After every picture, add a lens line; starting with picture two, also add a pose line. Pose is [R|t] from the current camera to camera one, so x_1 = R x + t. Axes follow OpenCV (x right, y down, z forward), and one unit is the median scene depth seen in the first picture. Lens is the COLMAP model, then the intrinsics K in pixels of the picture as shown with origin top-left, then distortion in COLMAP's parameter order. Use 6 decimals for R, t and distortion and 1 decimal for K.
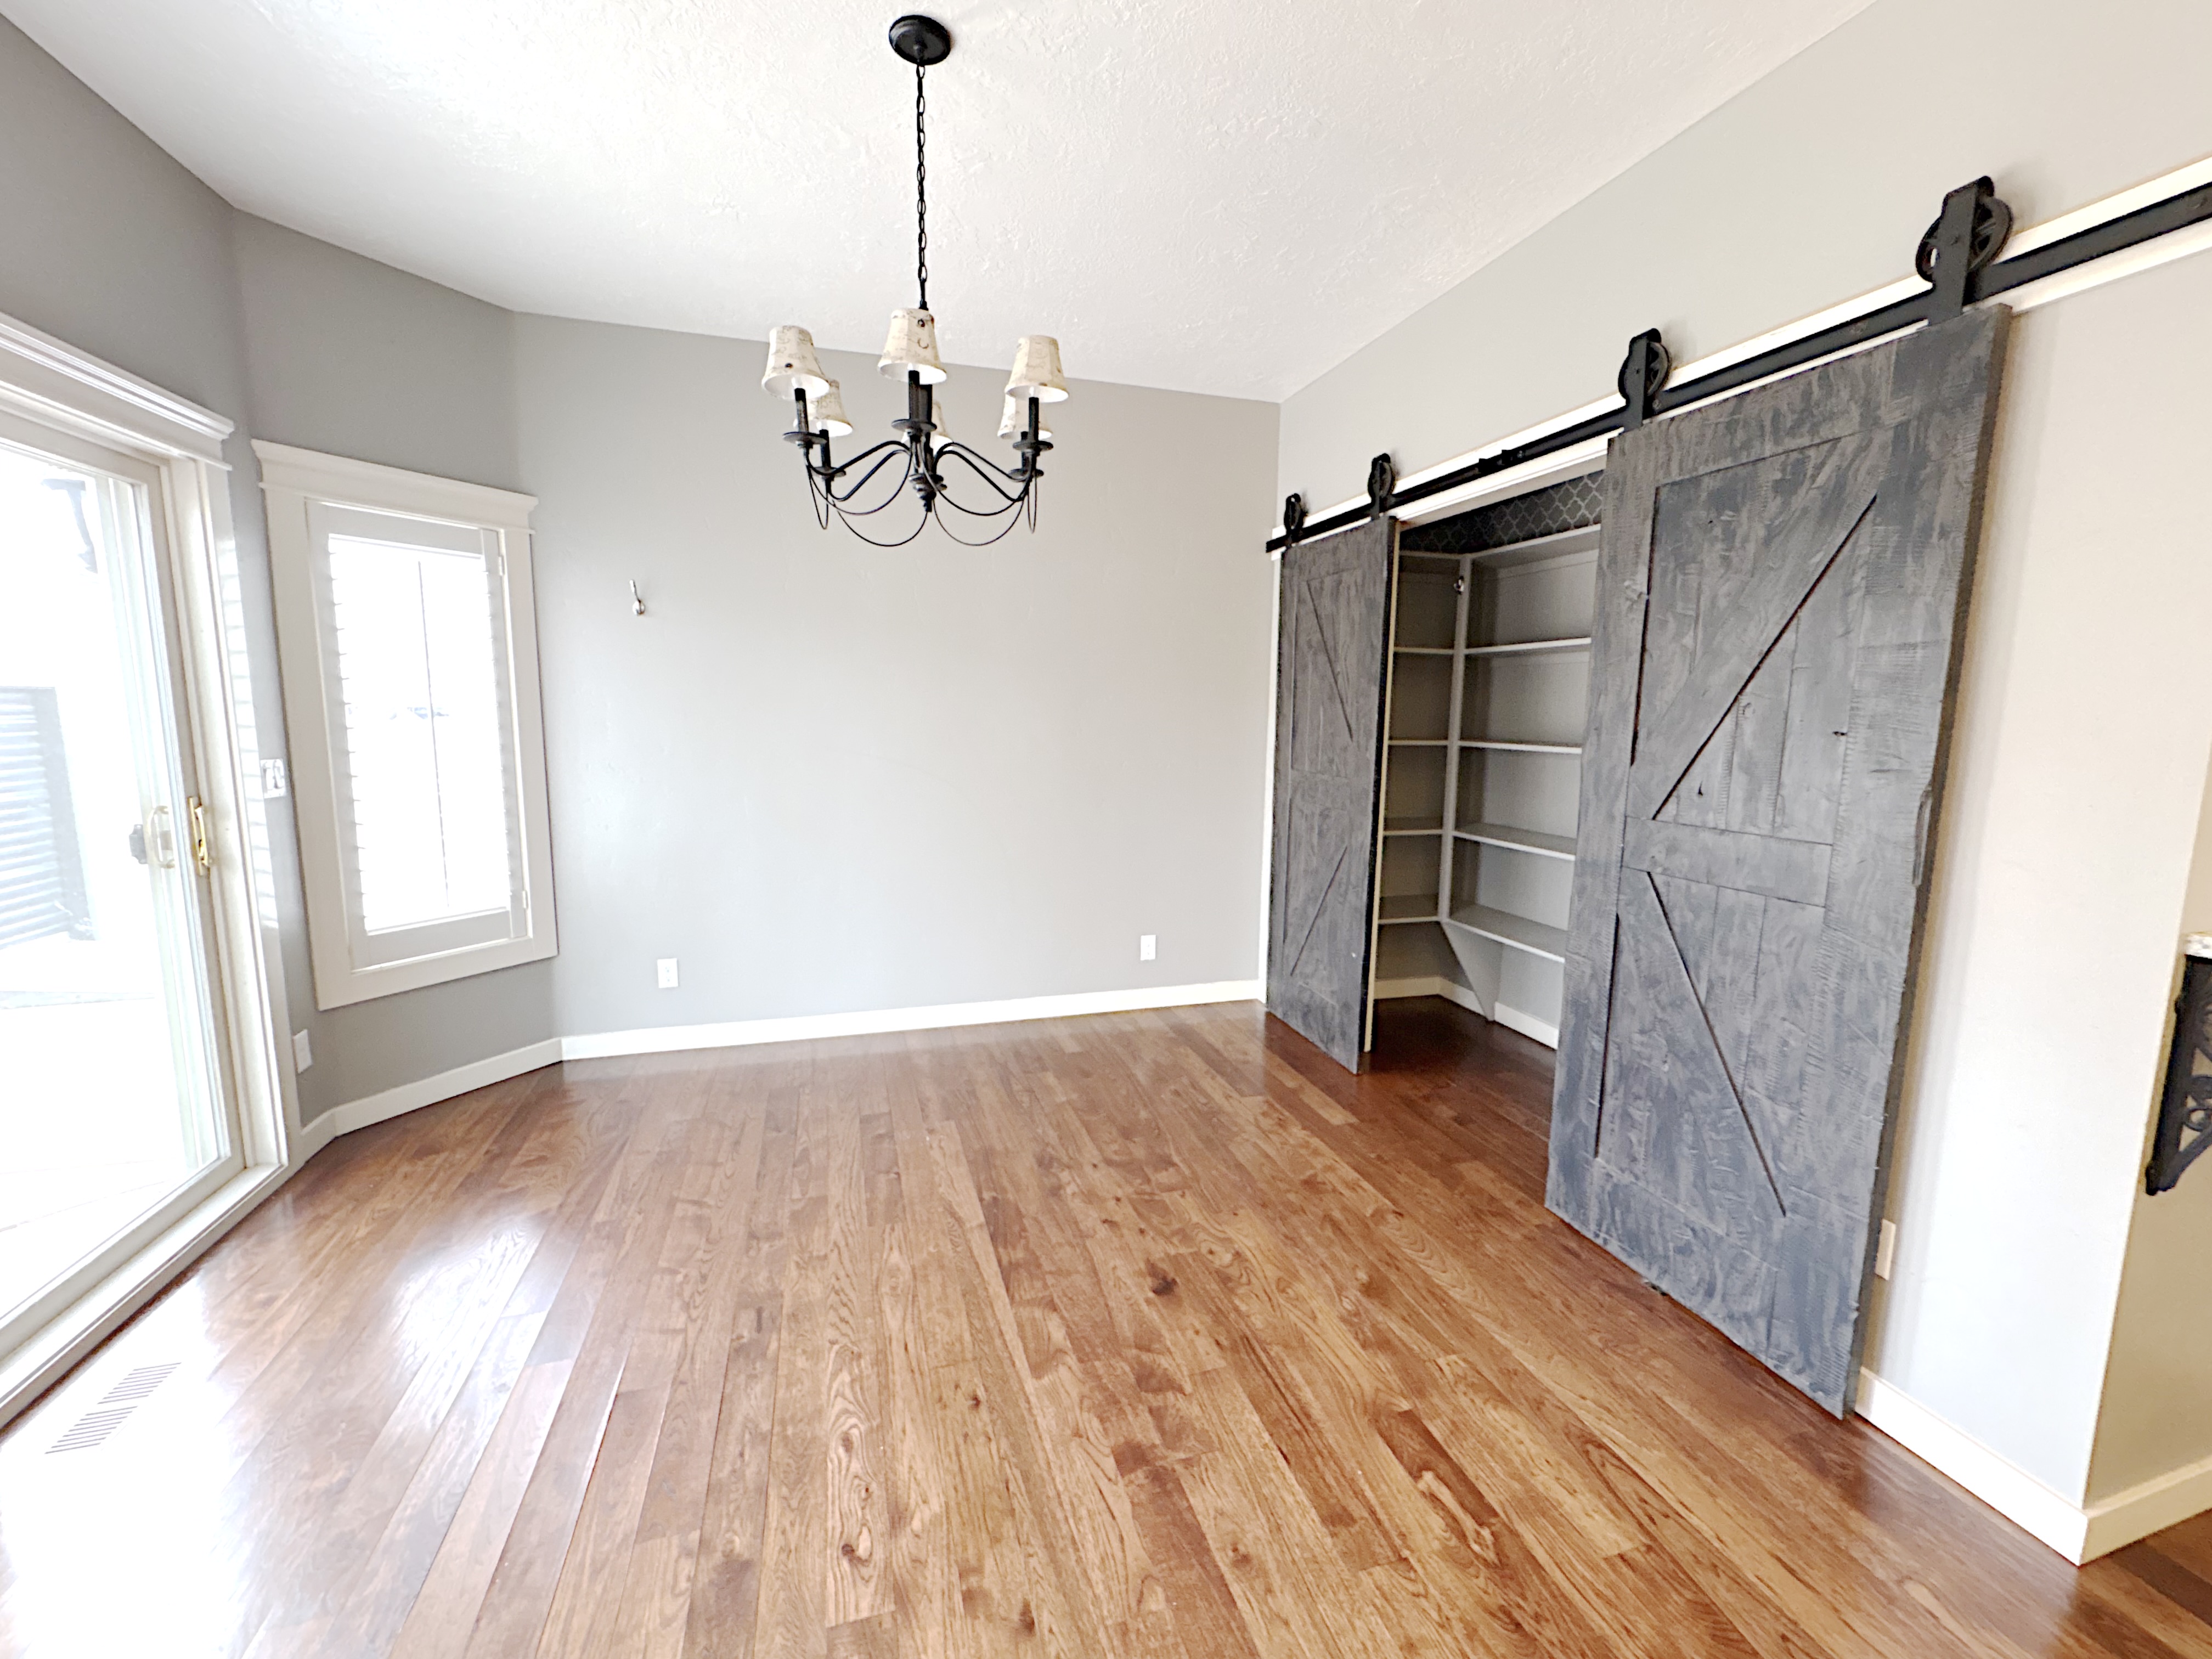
lens RADIAL K [[895.6, 0, 1106.0], [0, 895.6, 829.5], [0, 0, 1]] dist [0.003181, -0.003231]
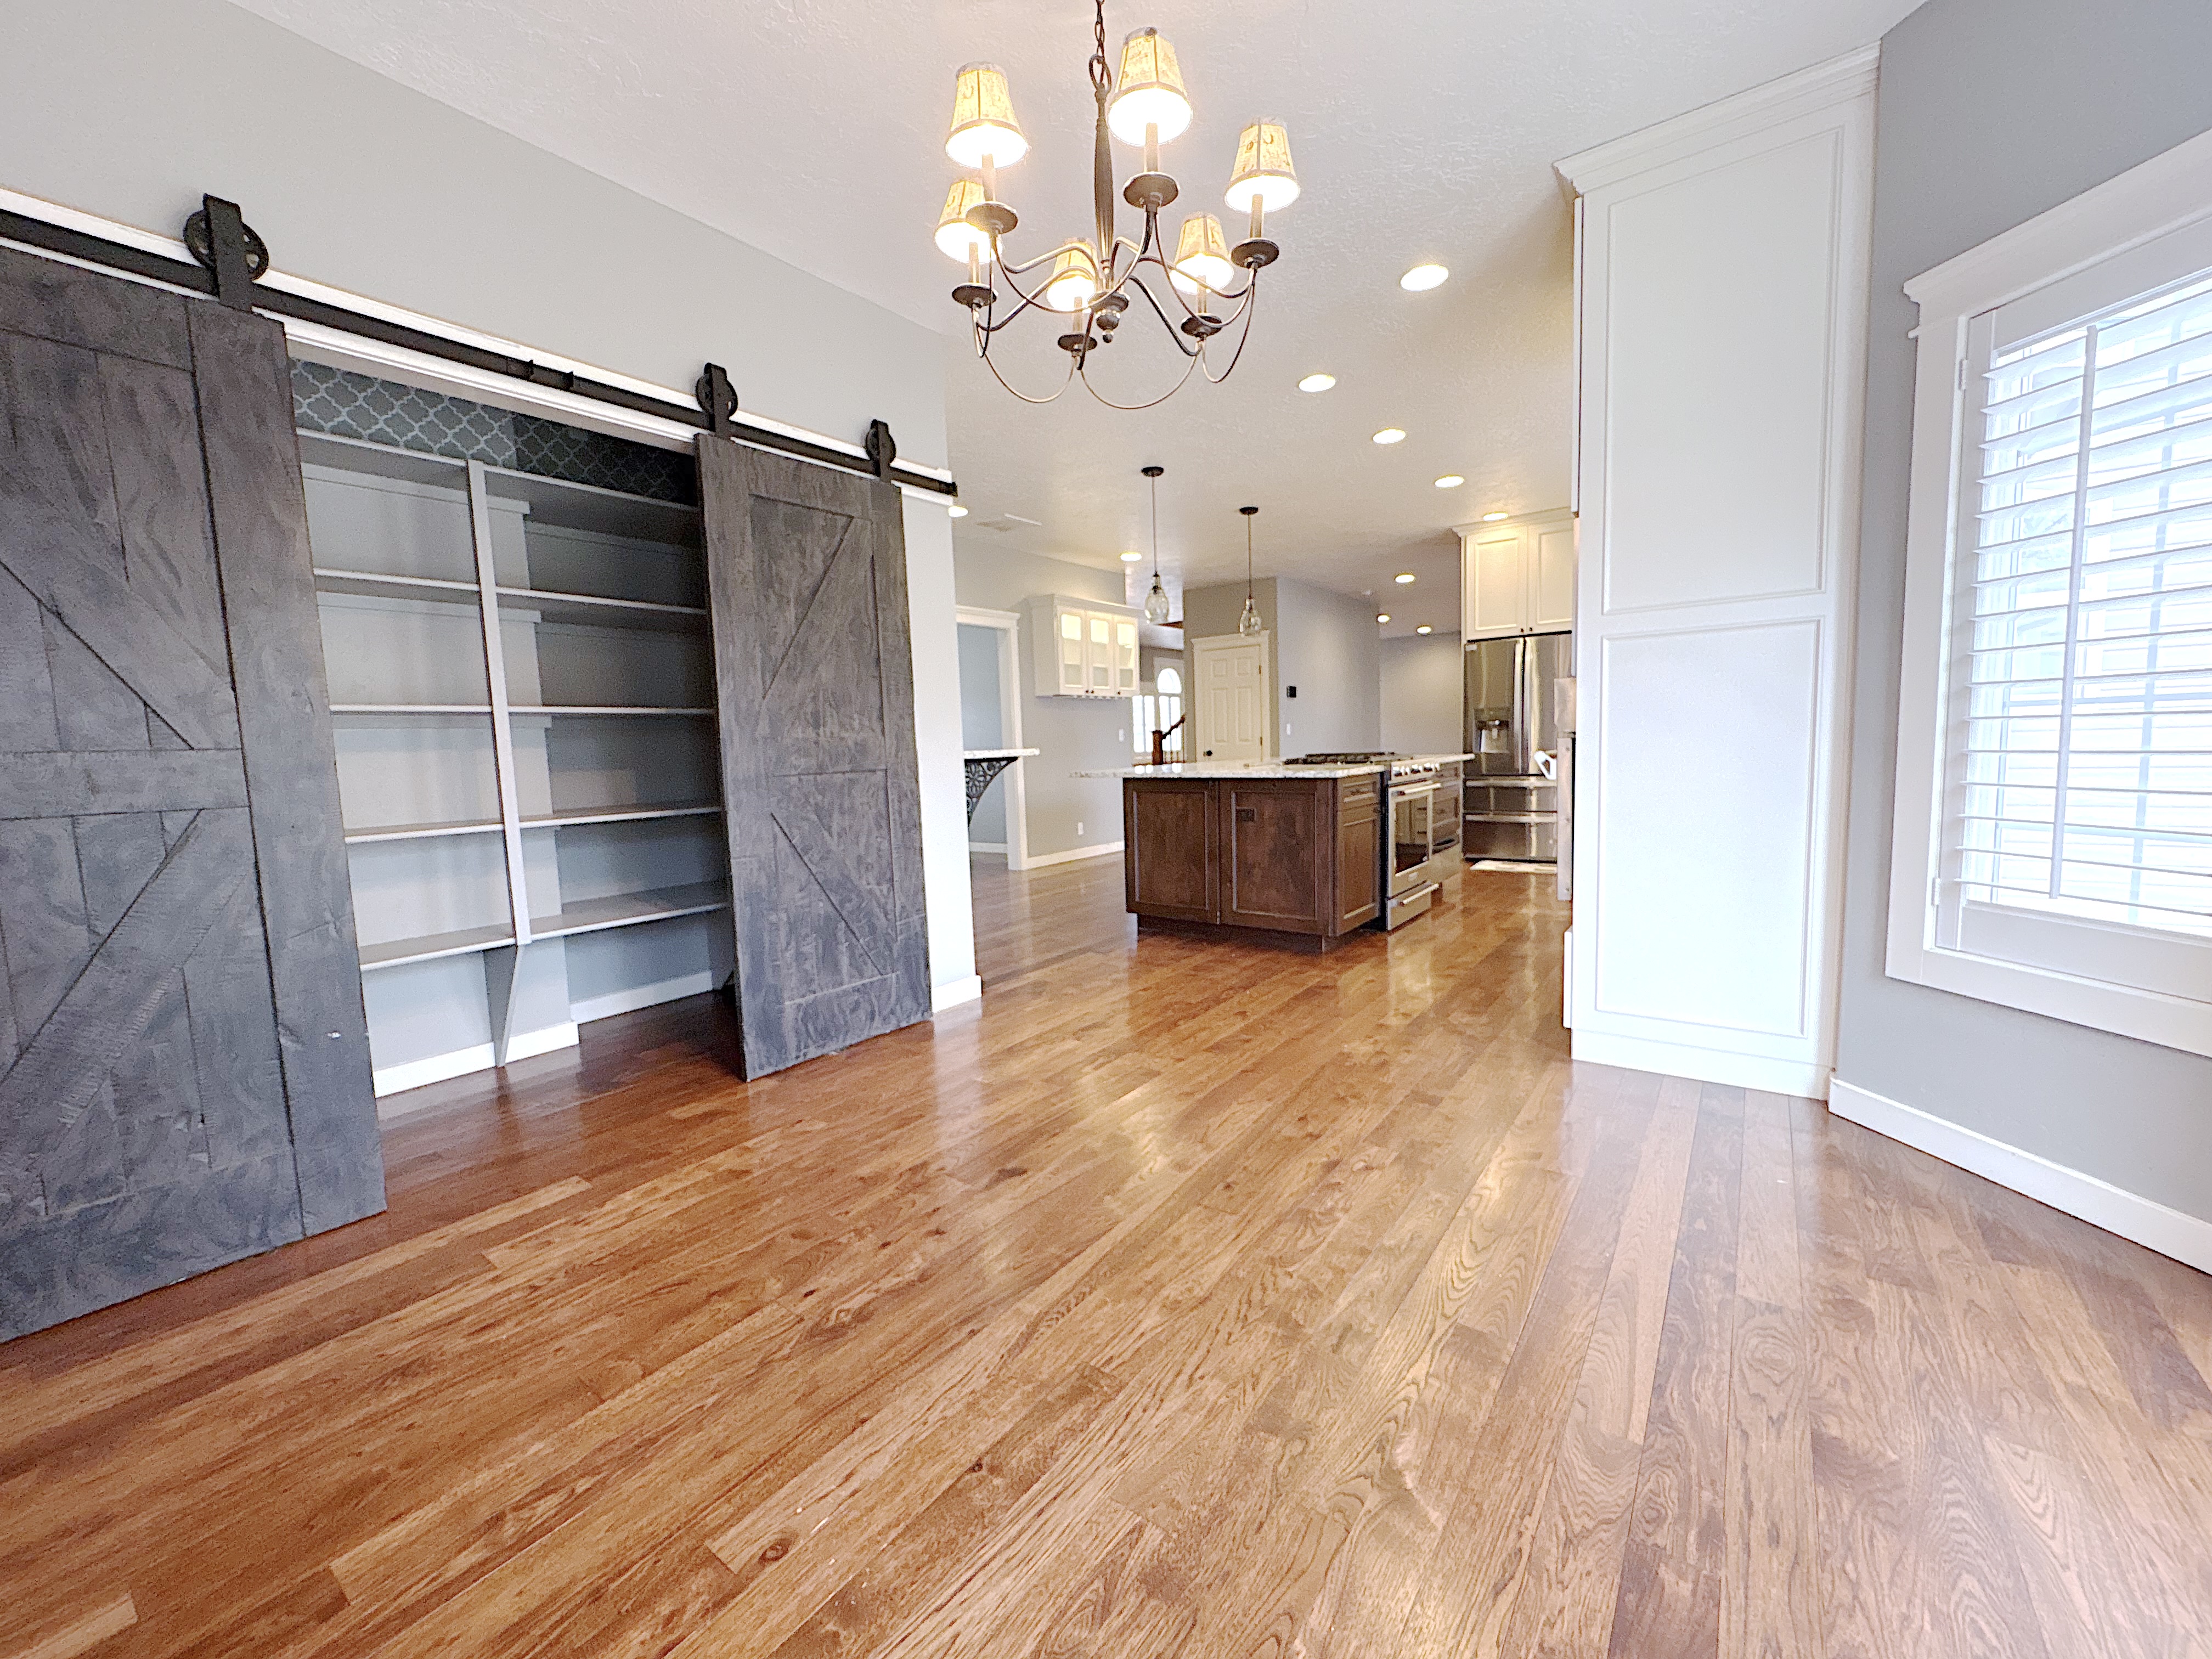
lens RADIAL K [[875.1, 0, 1109.3], [0, 875.1, 826.4], [0, 0, 1]] dist [0.001360, -0.000010]
pose [[-0.595431, -0.061908, 0.801017, -0.760595], [0.139619, 0.973882, 0.179052, -0.047302], [-0.791181, 0.218451, -0.571237, 1.344312]]
